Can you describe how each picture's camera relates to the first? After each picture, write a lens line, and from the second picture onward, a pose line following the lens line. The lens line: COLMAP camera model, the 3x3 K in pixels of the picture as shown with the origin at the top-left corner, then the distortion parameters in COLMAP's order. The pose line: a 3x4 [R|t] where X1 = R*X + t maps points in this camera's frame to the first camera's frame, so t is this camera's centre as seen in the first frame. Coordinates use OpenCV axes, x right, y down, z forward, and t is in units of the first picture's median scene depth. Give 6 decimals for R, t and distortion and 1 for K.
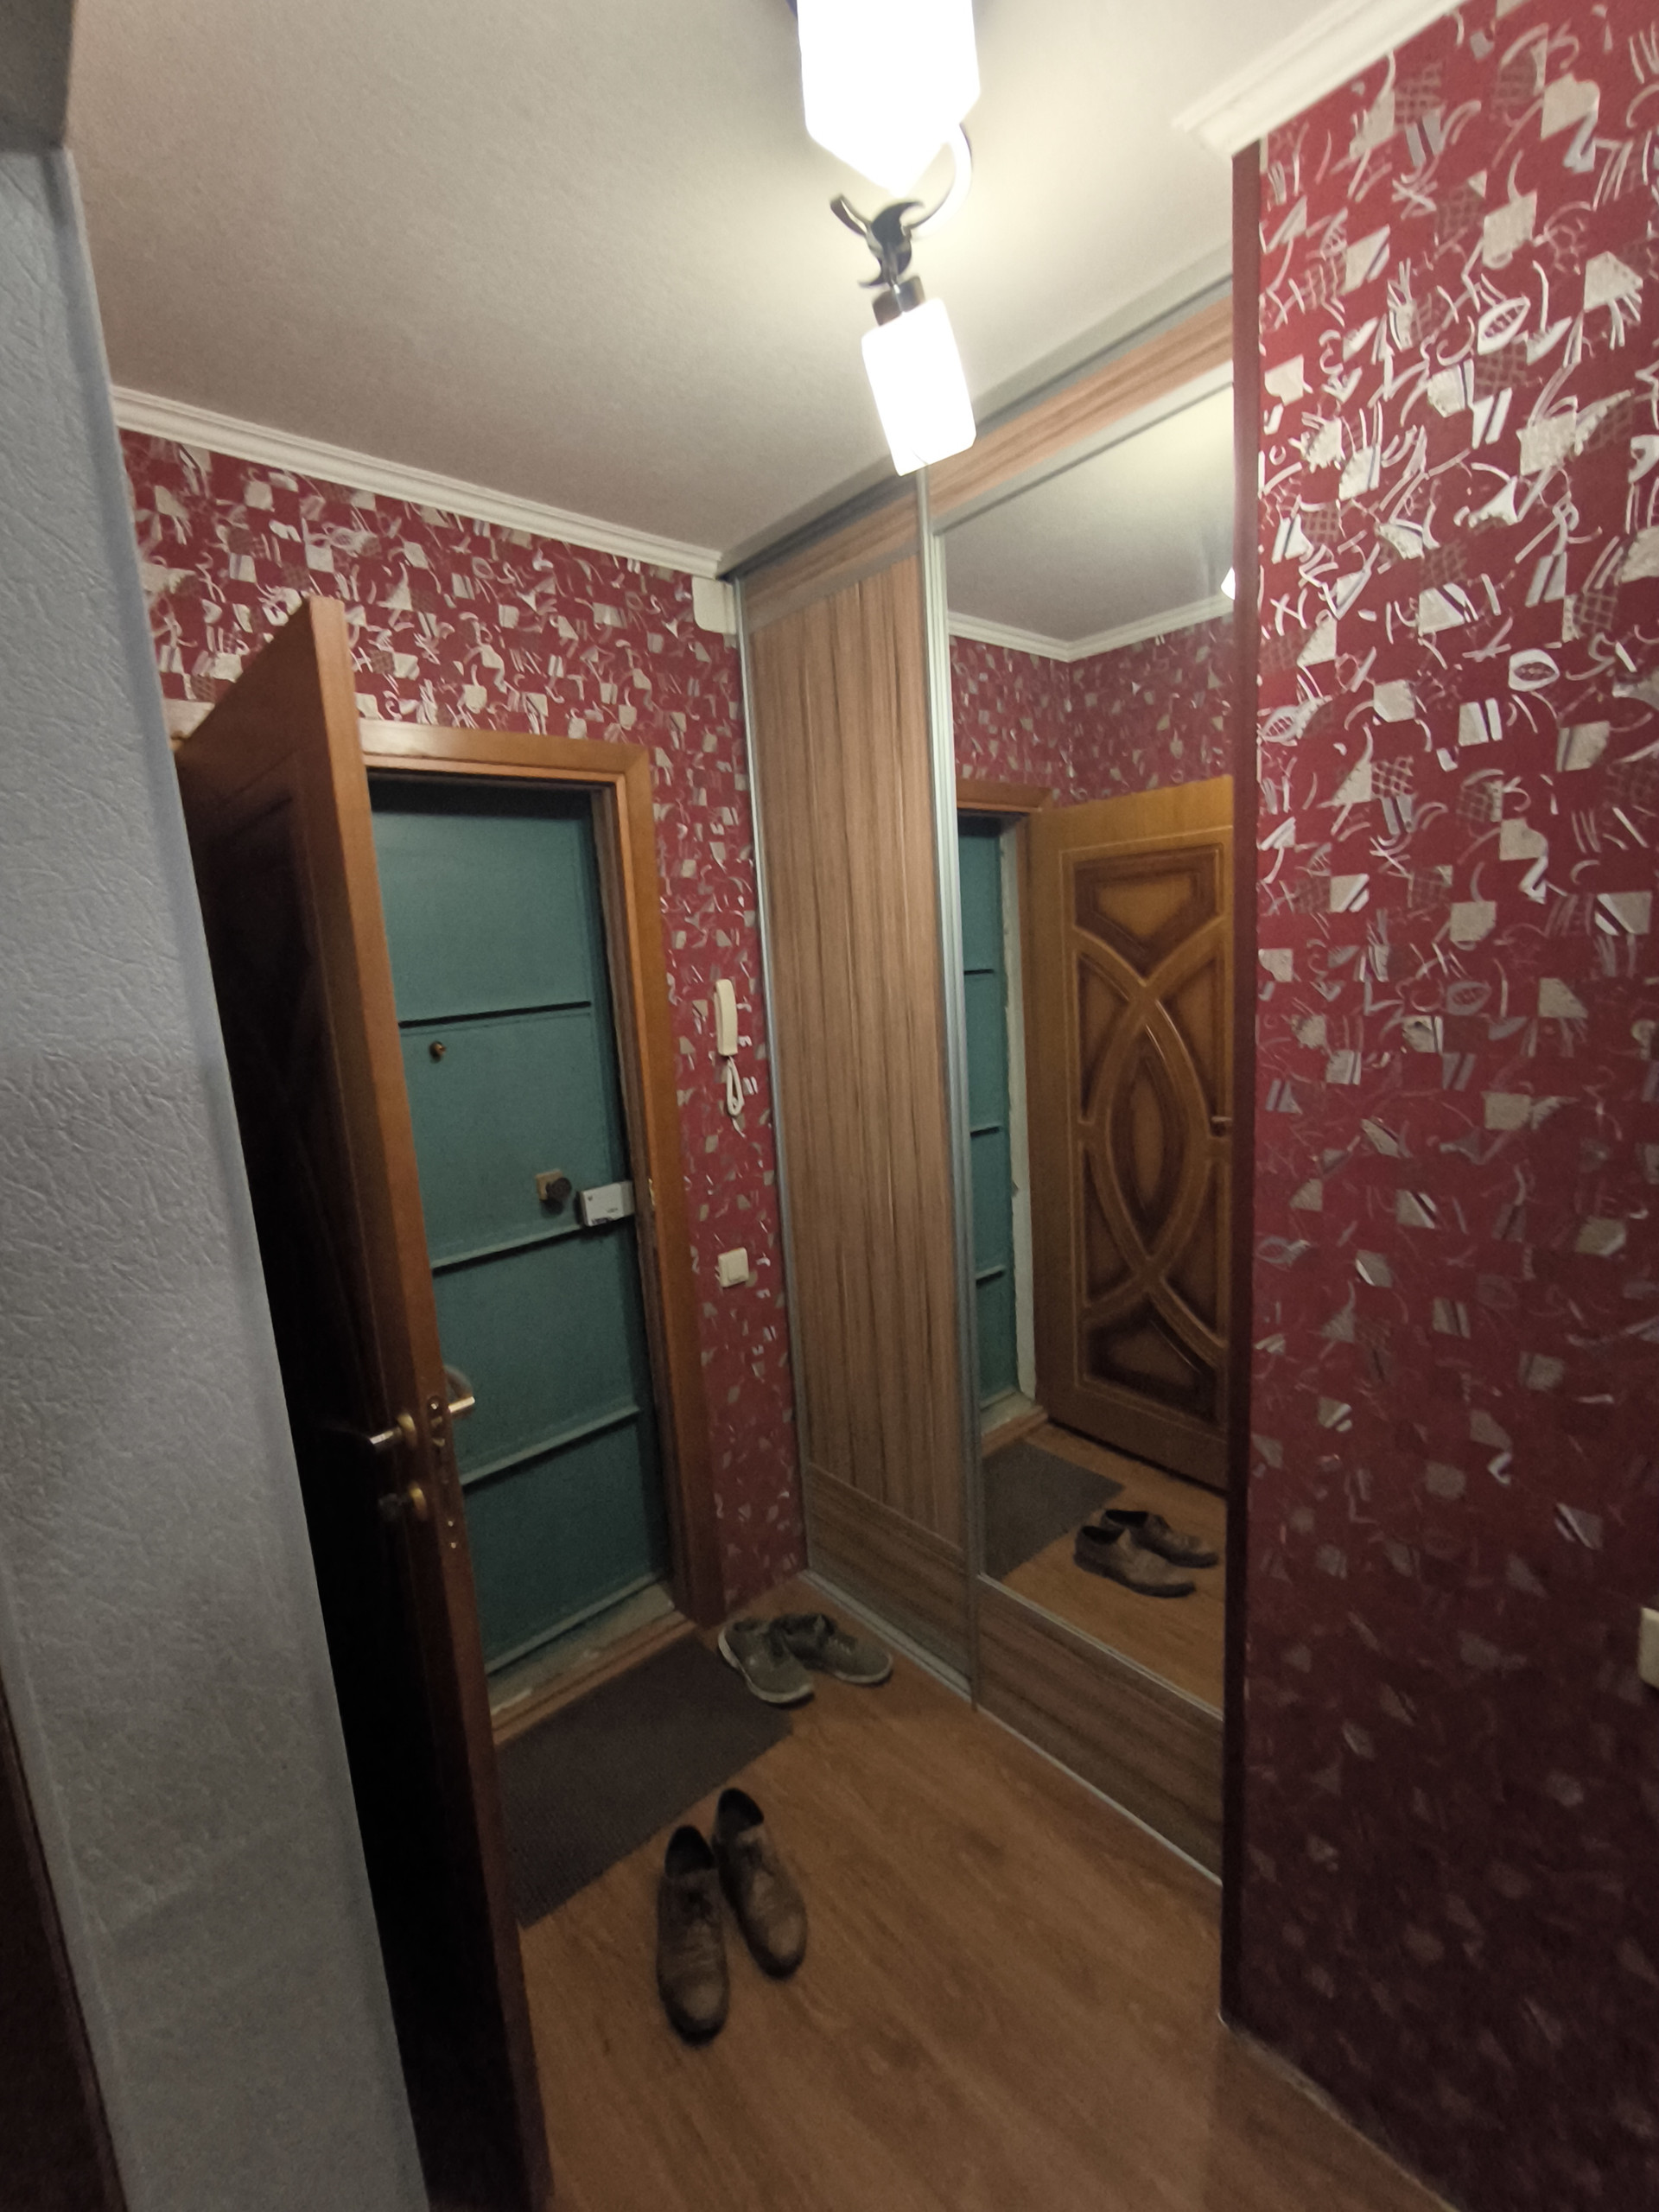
lens RADIAL K [[951.7, 0, 832.9], [0, 951.7, 1103.5], [0, 0, 1]] dist [-0.008724, 0.002330]
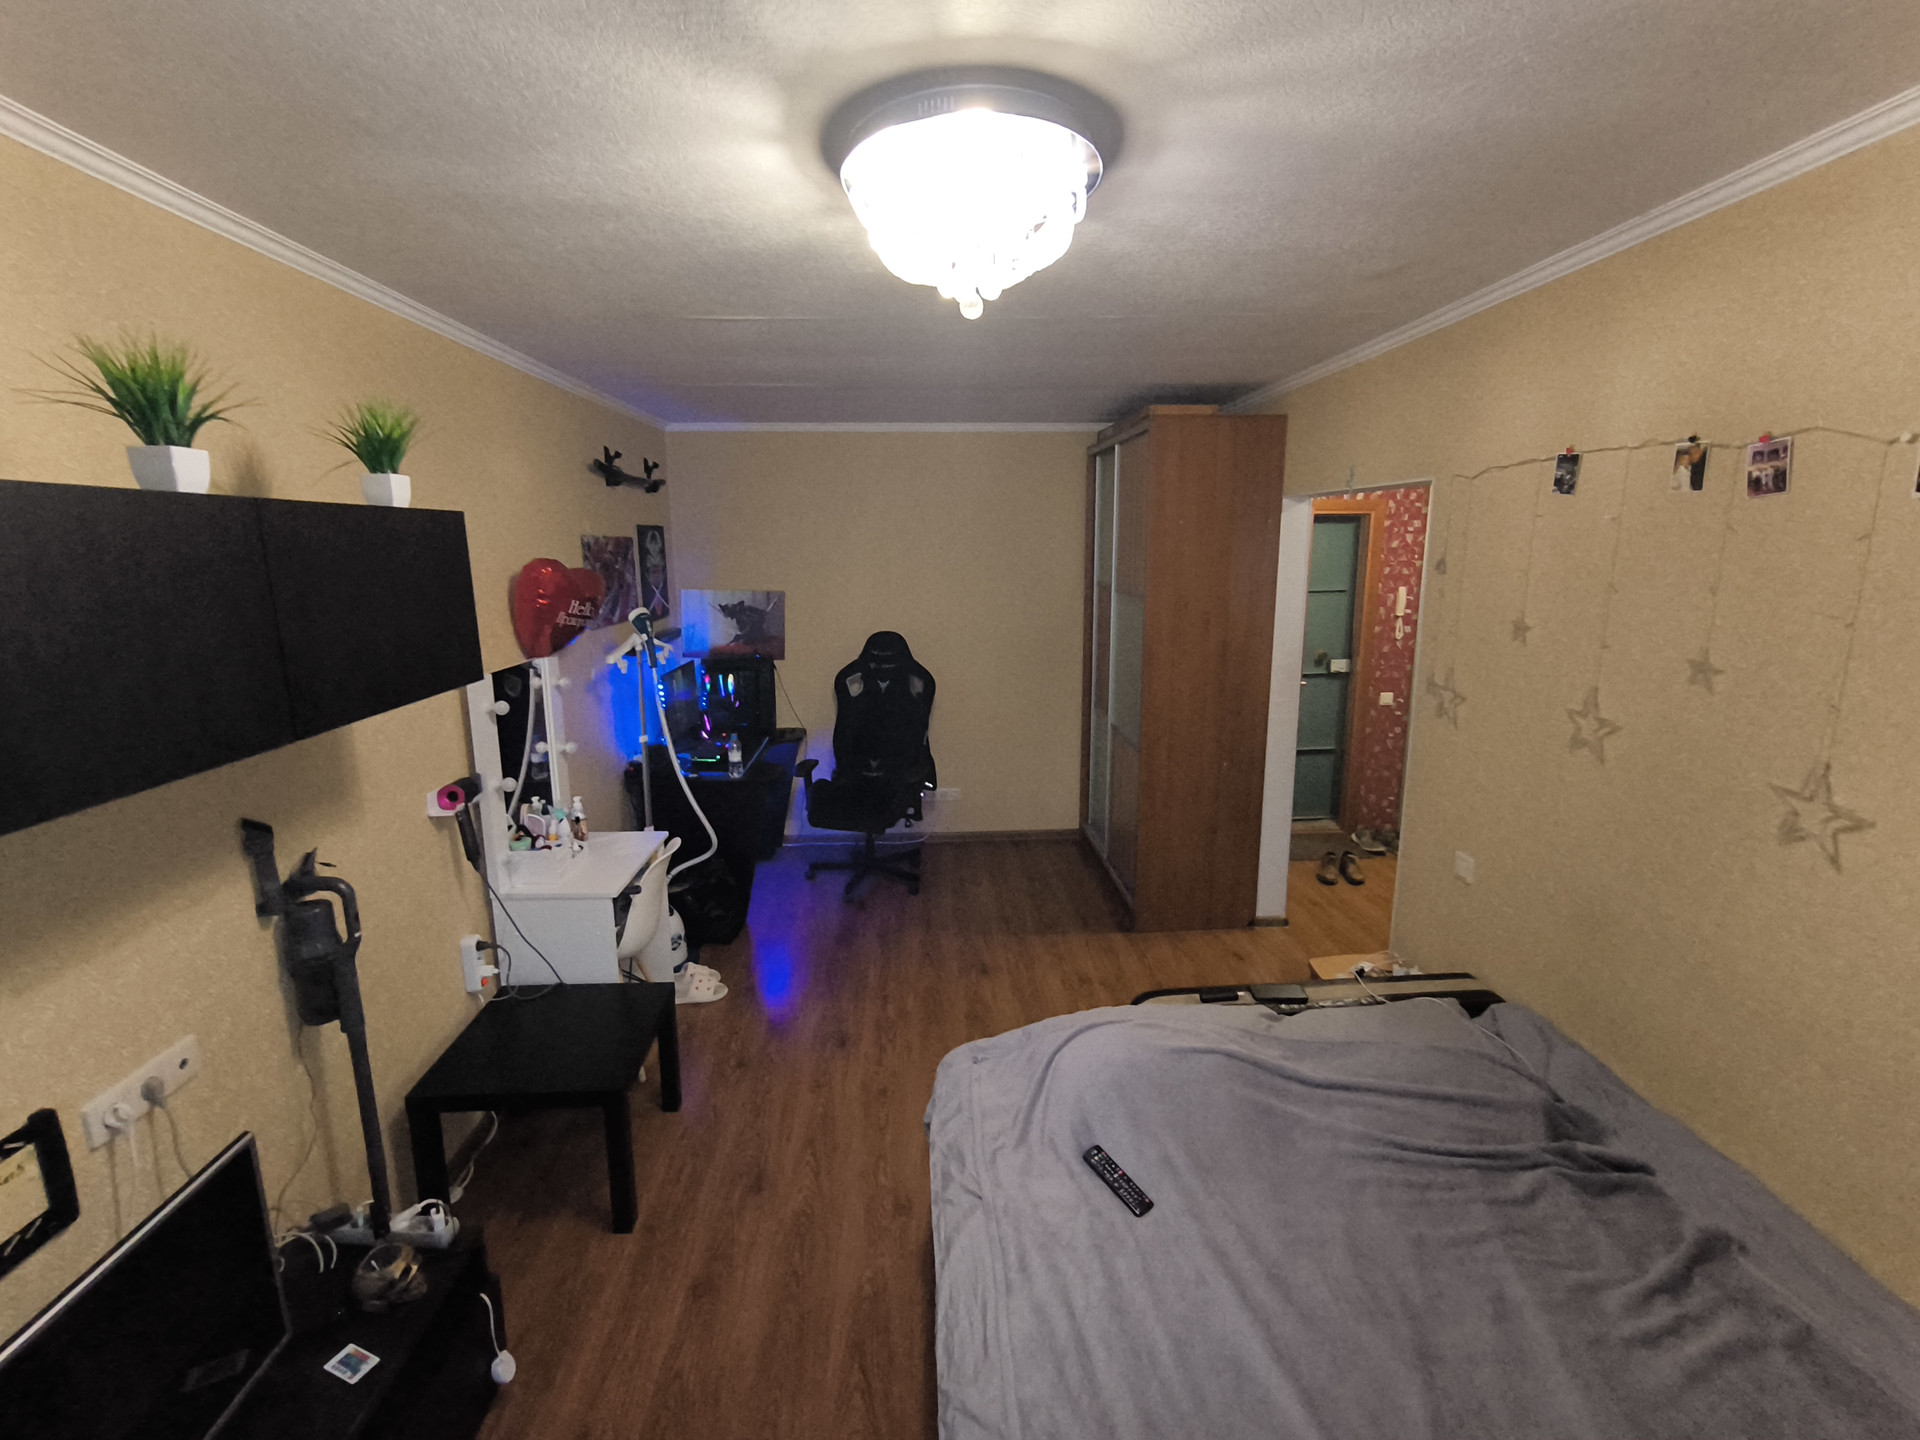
lens RADIAL K [[826.1, 0, 956.8], [0, 826.1, 716.0], [0, 0, 1]] dist [-0.008724, 0.002330]
pose [[0.796317, 0.165169, -0.581892, 0.281658], [-0.148069, 0.985957, 0.077230, 0.223368], [0.586477, 0.024661, 0.809591, -1.517598]]
